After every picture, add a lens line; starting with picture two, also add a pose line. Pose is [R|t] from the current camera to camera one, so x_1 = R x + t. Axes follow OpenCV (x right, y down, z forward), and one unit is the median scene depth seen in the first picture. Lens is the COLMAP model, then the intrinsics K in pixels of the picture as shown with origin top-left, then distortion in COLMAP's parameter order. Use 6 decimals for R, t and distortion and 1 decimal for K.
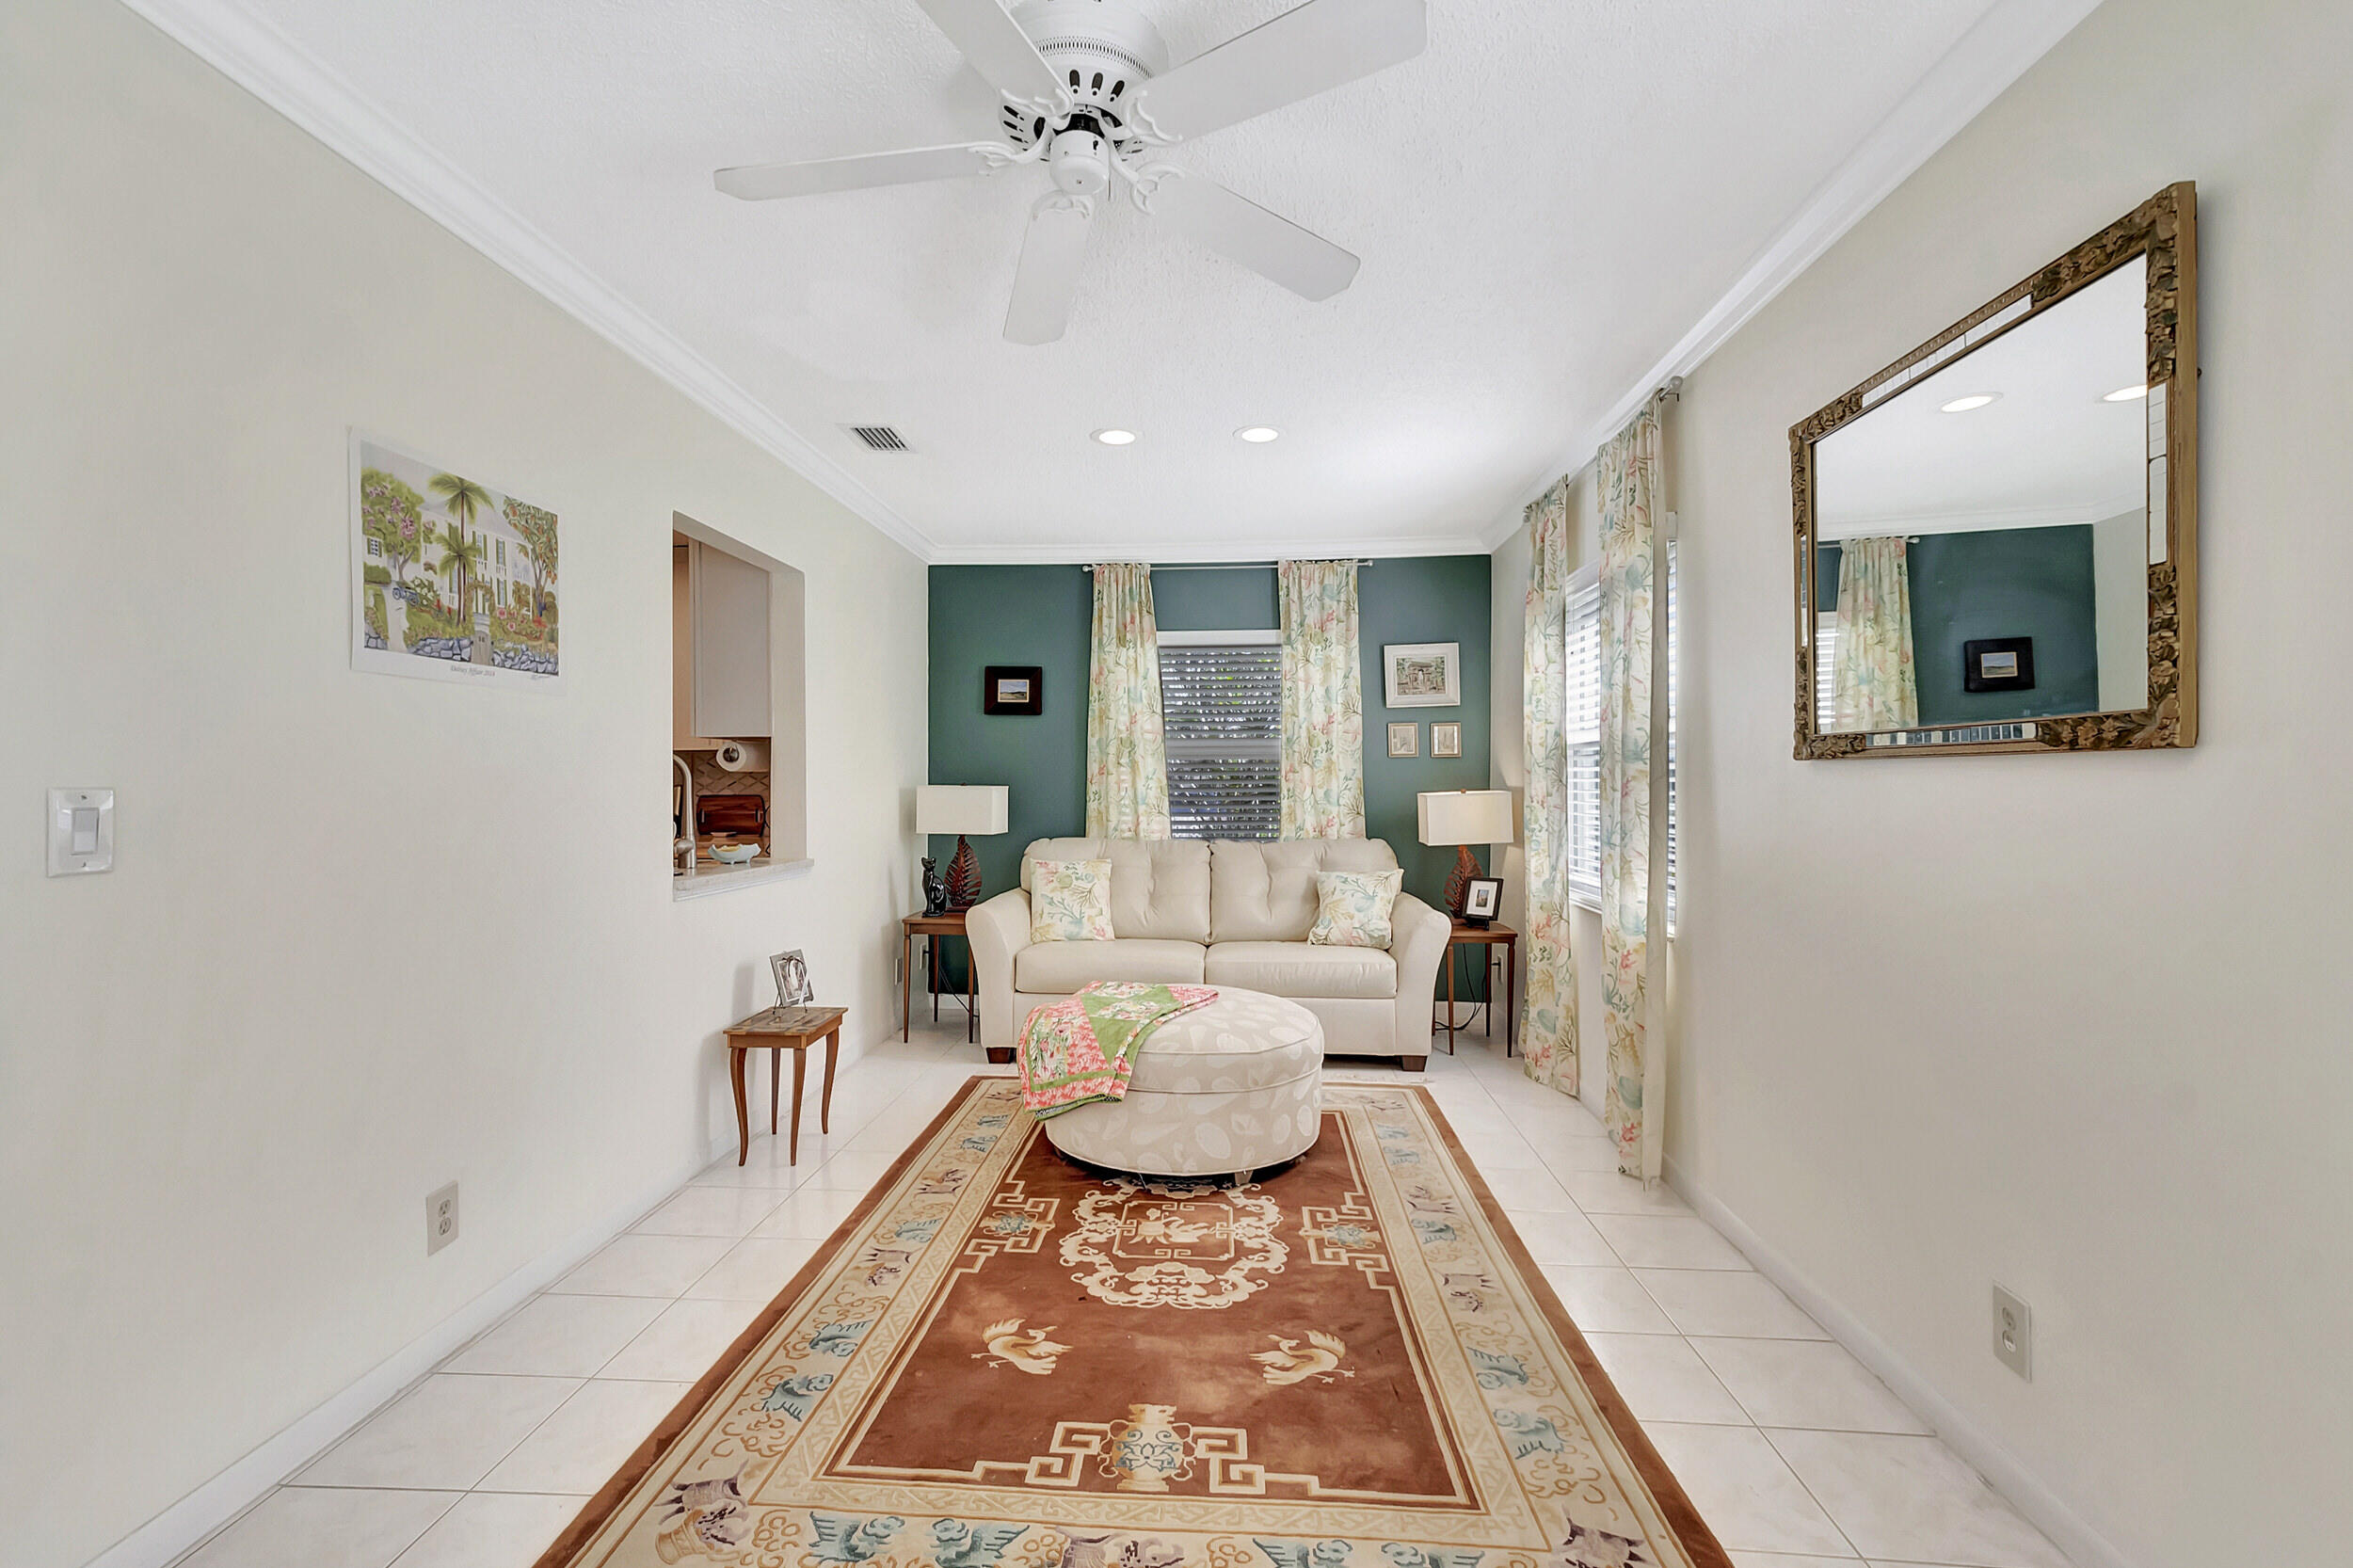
lens RADIAL K [[1036.0, 0, 1166.9], [0, 1036.0, 768.2], [0, 0, 1]] dist [0.024822, -0.000199]
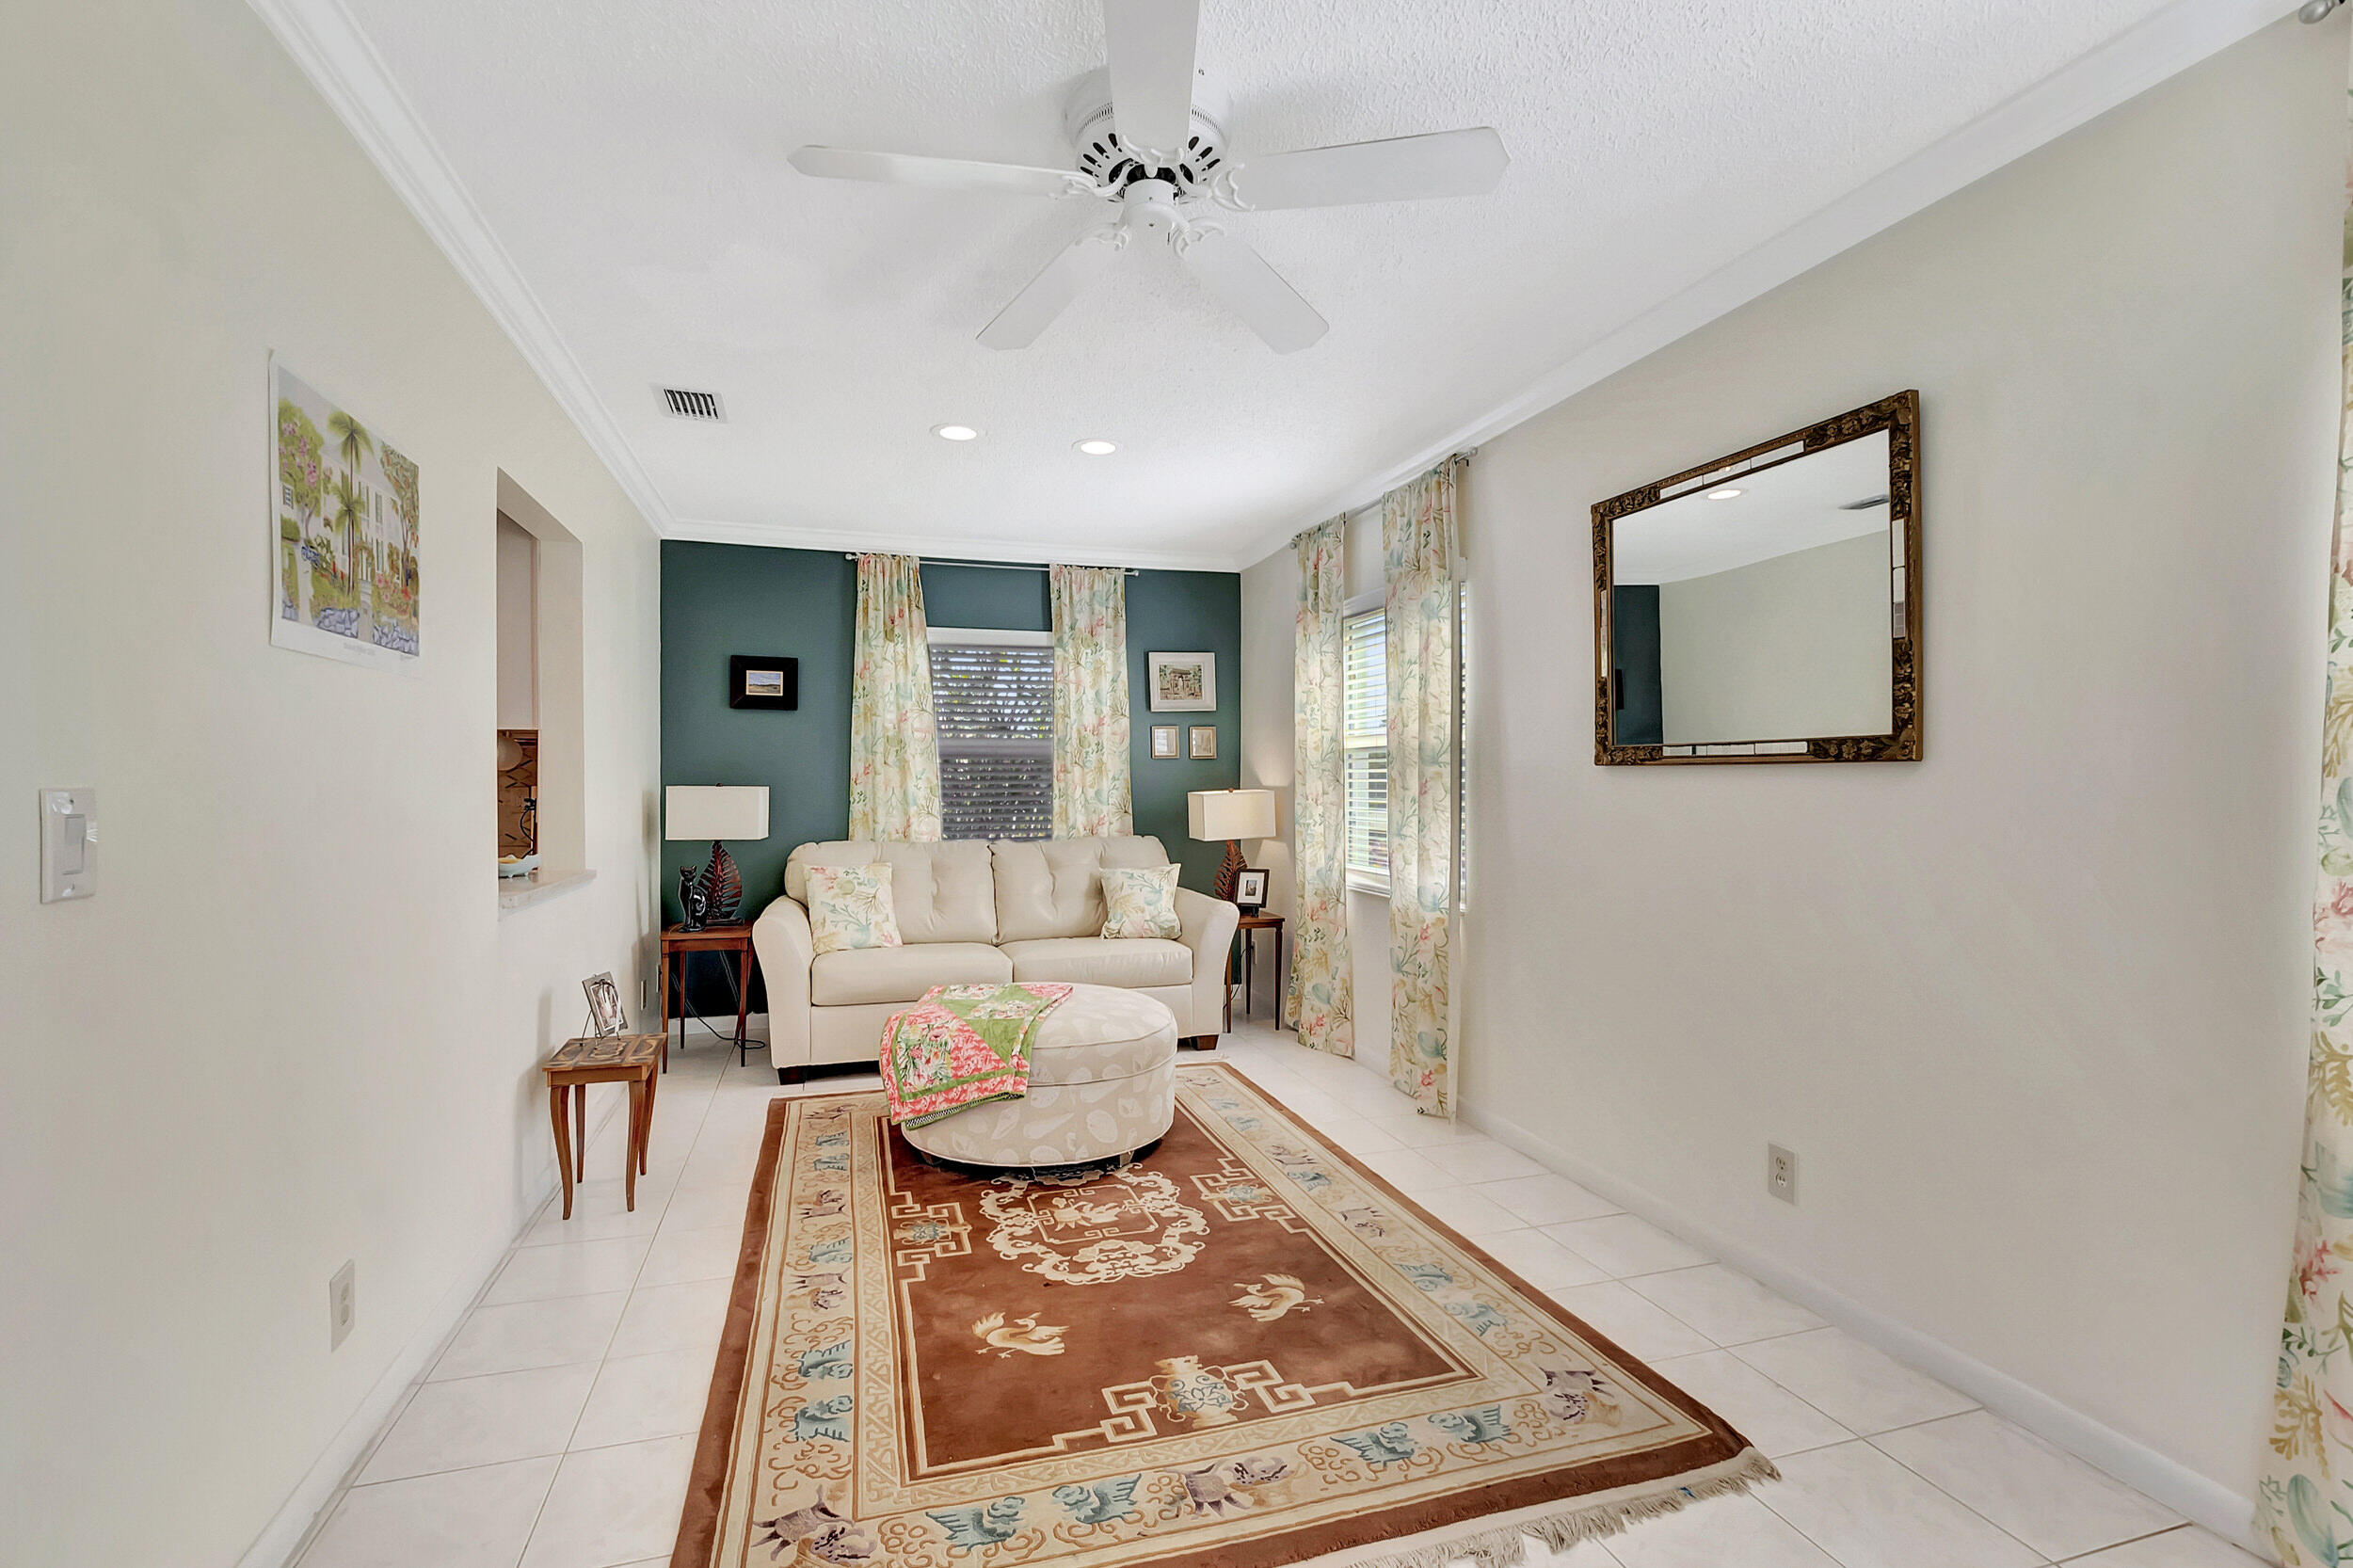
lens RADIAL K [[1056.6, 0, 1169.8], [0, 1056.6, 765.2], [0, 0, 1]] dist [0.008423, 0.000161]
pose [[0.933450, 0.006157, 0.358654, -0.275462], [-0.005520, 0.999981, -0.002801, -0.001323], [-0.358665, 0.000635, 0.933466, -0.015003]]
